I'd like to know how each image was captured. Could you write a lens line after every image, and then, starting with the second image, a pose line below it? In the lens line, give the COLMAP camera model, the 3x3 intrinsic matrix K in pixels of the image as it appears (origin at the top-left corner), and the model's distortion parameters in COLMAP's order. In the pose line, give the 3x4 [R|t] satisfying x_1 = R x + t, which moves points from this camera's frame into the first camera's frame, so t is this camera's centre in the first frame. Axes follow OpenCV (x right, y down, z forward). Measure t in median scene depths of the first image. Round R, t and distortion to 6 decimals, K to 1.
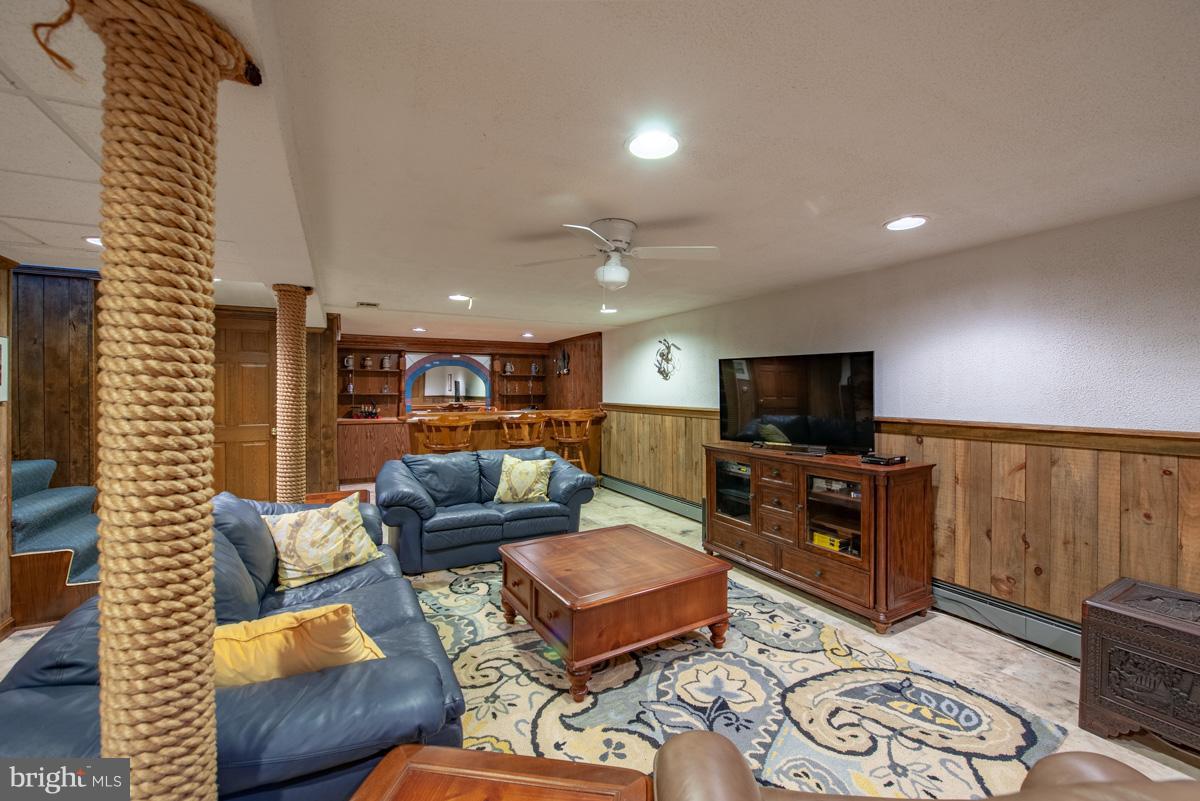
lens RADIAL K [[486.6, 0, 597.1], [0, 486.6, 397.1], [0, 0, 1]] dist [-0.004797, -0.000647]
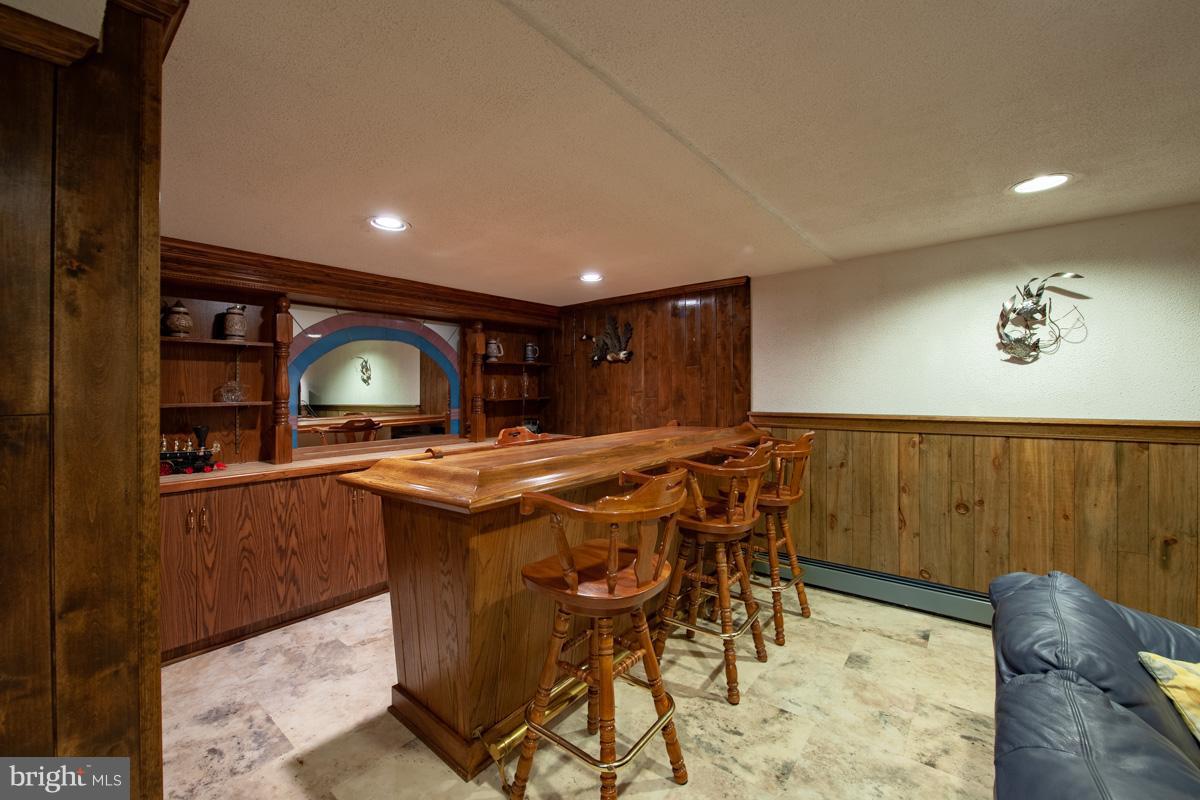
lens RADIAL K [[462.1, 0, 606.3], [0, 462.1, 389.4], [0, 0, 1]] dist [-0.040181, -0.000342]
pose [[0.920964, -0.012092, 0.389459, -0.298530], [0.017339, 0.999800, -0.009959, -0.009822], [-0.389261, 0.015925, 0.920990, 0.551023]]
